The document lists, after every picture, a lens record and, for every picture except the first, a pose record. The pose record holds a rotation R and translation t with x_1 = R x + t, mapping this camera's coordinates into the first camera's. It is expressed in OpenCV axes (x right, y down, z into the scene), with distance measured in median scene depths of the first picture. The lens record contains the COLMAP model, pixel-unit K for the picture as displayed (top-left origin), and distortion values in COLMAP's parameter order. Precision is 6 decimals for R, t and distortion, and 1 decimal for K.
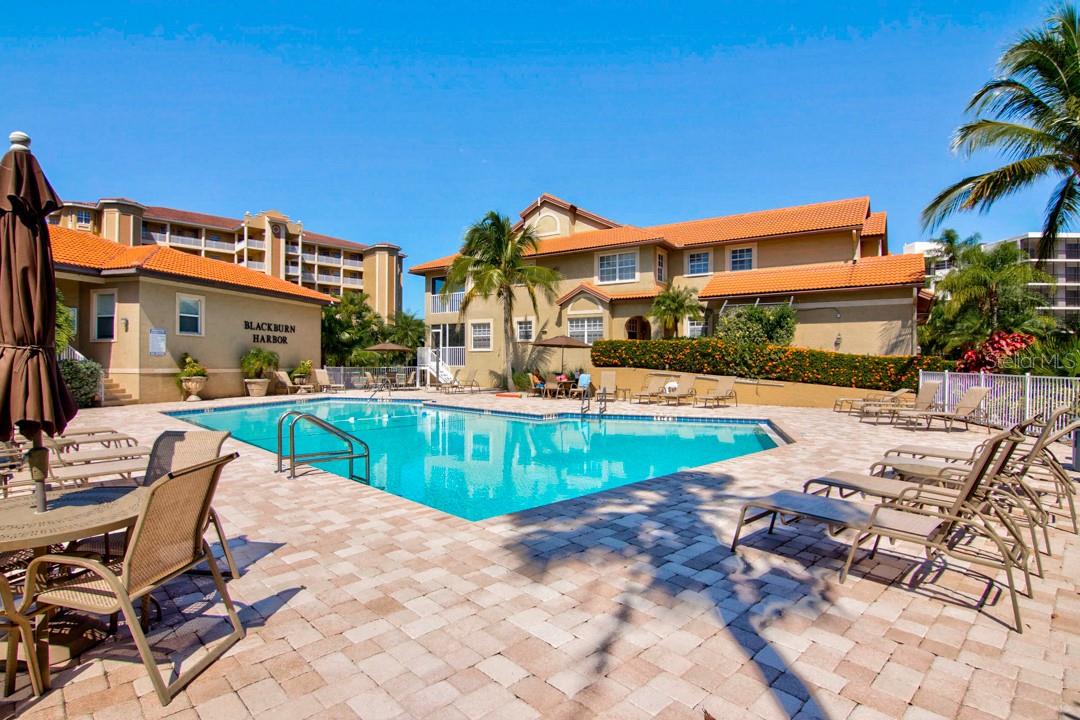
lens RADIAL K [[558.5, 0, 544.5], [0, 558.5, 361.1], [0, 0, 1]] dist [0.000034, -0.000568]
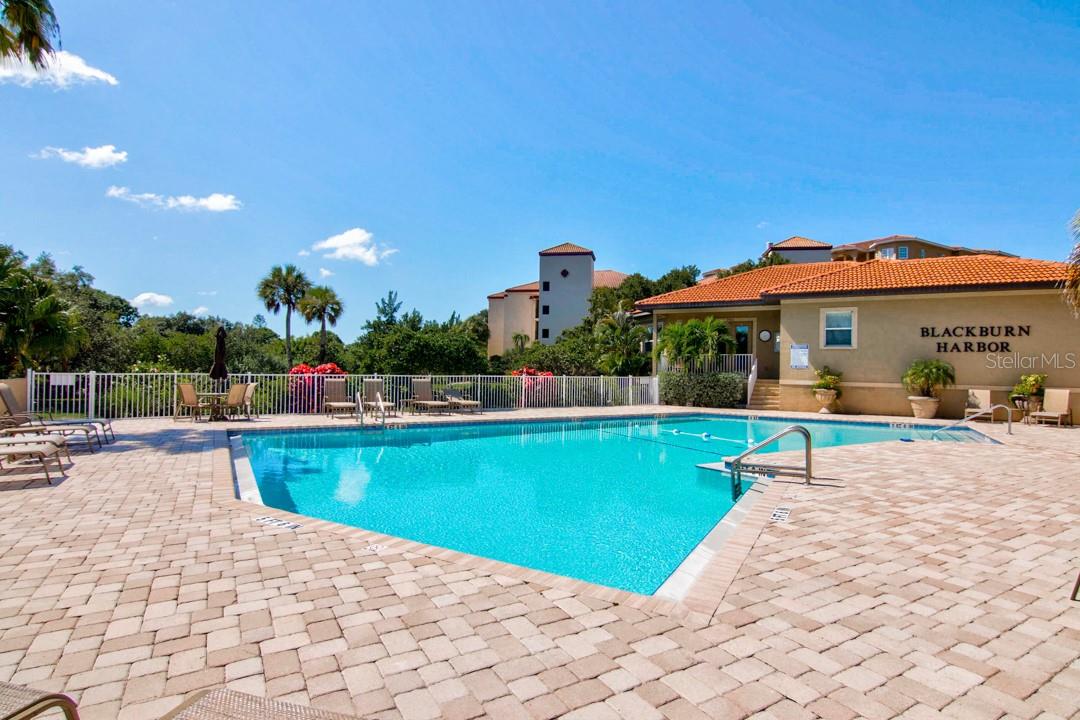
lens RADIAL K [[558.5, 0, 540.9], [0, 558.5, 364.2], [0, 0, 1]] dist [0.000034, -0.000568]
pose [[-0.213028, -0.022096, -0.976796, 0.448887], [-0.013807, 0.999713, -0.019603, 0.009030], [0.976949, 0.009310, -0.213272, 0.670702]]
